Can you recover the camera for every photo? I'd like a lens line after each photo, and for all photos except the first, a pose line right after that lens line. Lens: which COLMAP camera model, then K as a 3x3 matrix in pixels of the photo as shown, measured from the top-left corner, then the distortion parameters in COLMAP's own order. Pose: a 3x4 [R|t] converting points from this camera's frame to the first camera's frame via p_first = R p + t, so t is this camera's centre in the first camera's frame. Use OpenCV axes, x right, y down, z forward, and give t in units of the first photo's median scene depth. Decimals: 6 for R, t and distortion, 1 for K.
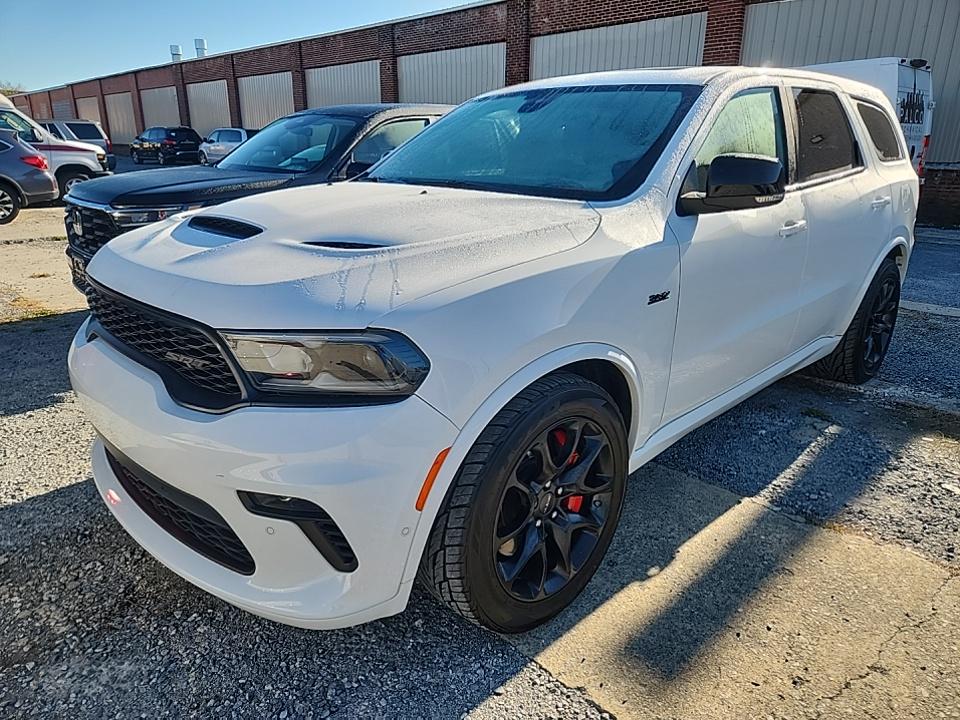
lens RADIAL K [[657.5, 0, 480.0], [0, 657.5, 360.0], [0, 0, 1]] dist [0.000133, 0.000328]
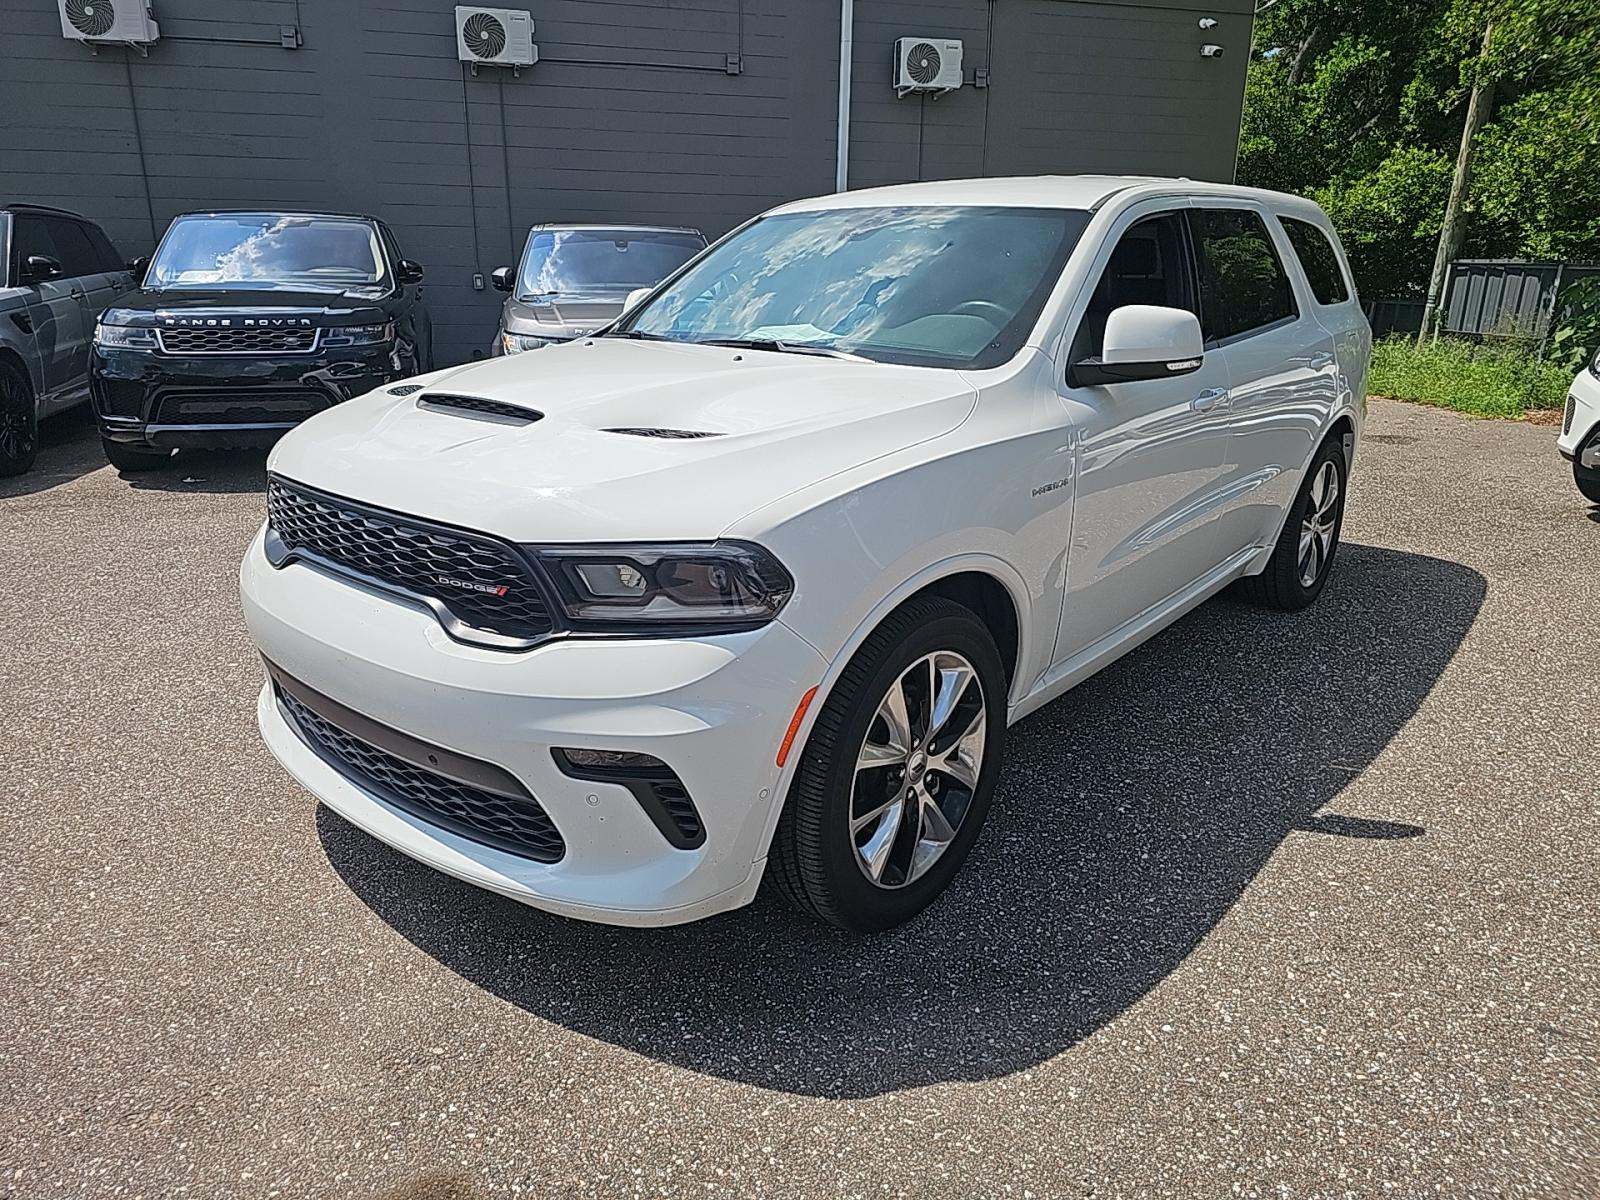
lens RADIAL K [[1042.8, 0, 800.0], [0, 1042.8, 600.0], [0, 0, 1]] dist [0.005615, 0.000595]
pose [[0.996002, -0.023455, 0.086193, -0.166693], [0.023580, 0.999722, -0.000439, 0.027315], [-0.086158, 0.002469, 0.996278, -0.249591]]
